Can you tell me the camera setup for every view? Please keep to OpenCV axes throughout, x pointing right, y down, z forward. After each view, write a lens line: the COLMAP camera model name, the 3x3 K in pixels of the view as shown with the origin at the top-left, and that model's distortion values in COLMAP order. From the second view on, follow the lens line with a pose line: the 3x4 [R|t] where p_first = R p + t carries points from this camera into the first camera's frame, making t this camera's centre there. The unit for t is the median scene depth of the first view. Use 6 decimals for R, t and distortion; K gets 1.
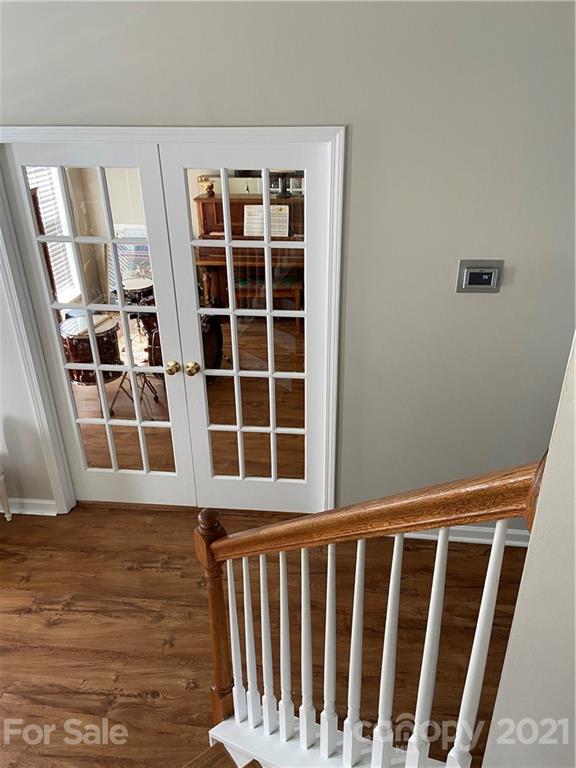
lens RADIAL K [[583.1, 0, 288.0], [0, 583.1, 384.0], [0, 0, 1]] dist [0.125791, -0.165275]
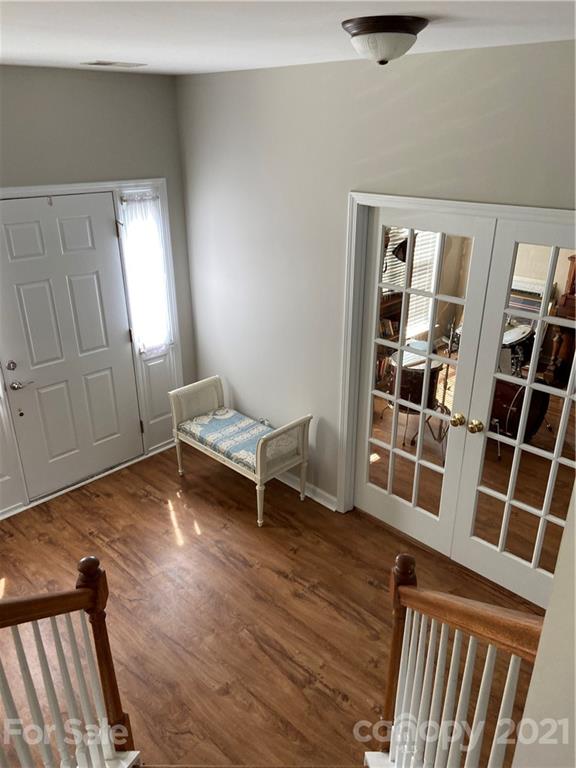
lens RADIAL K [[583.1, 0, 288.0], [0, 583.1, 384.0], [0, 0, 1]] dist [0.125791, -0.165275]
pose [[0.787055, 0.262253, -0.558362, 0.132396], [-0.289979, 0.956182, 0.040354, -0.043024], [0.544479, 0.130152, 0.828615, -0.043935]]
